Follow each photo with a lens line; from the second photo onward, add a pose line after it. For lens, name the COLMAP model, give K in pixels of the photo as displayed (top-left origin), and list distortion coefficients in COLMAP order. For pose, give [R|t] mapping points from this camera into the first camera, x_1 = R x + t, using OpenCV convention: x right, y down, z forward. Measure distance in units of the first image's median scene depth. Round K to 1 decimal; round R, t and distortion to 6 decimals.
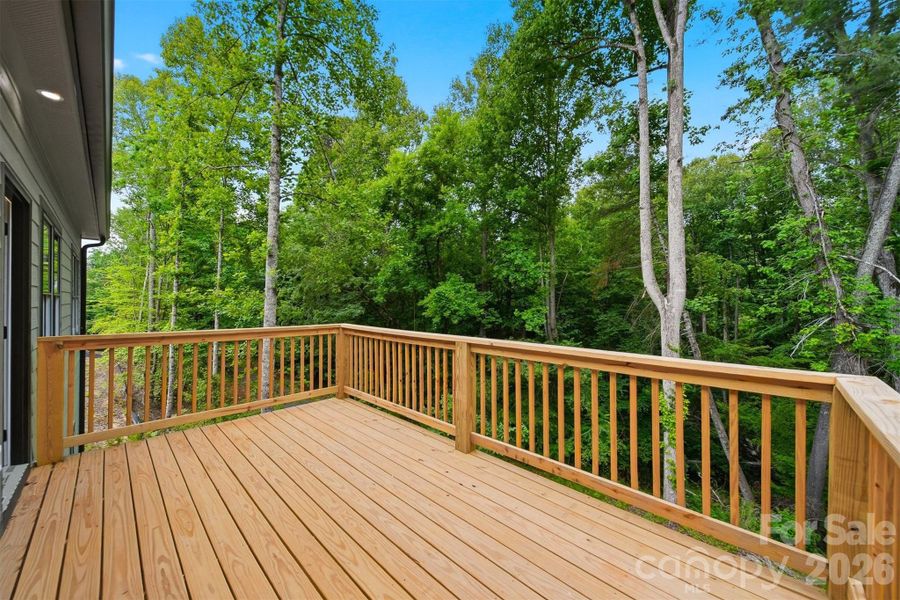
lens RADIAL K [[325.4, 0, 452.0], [0, 325.4, 300.9], [0, 0, 1]] dist [-0.006203, -0.000321]
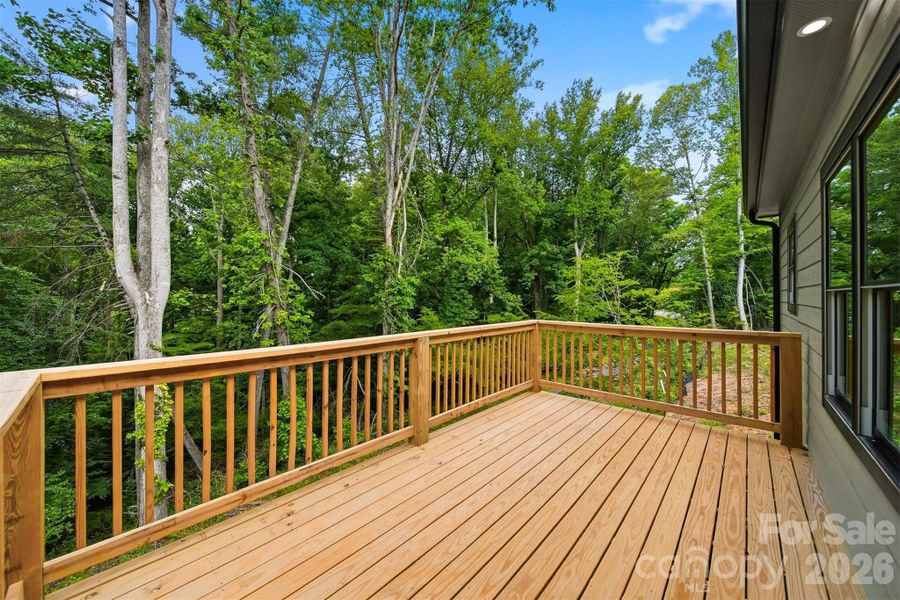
lens RADIAL K [[323.4, 0, 448.3], [0, 323.4, 296.1], [0, 0, 1]] dist [-0.000102, 0.000024]
pose [[-0.012074, -0.001493, 0.999926, -0.164147], [-0.005173, 0.999986, 0.001431, -0.001169], [-0.999914, -0.005156, -0.012081, 0.153777]]
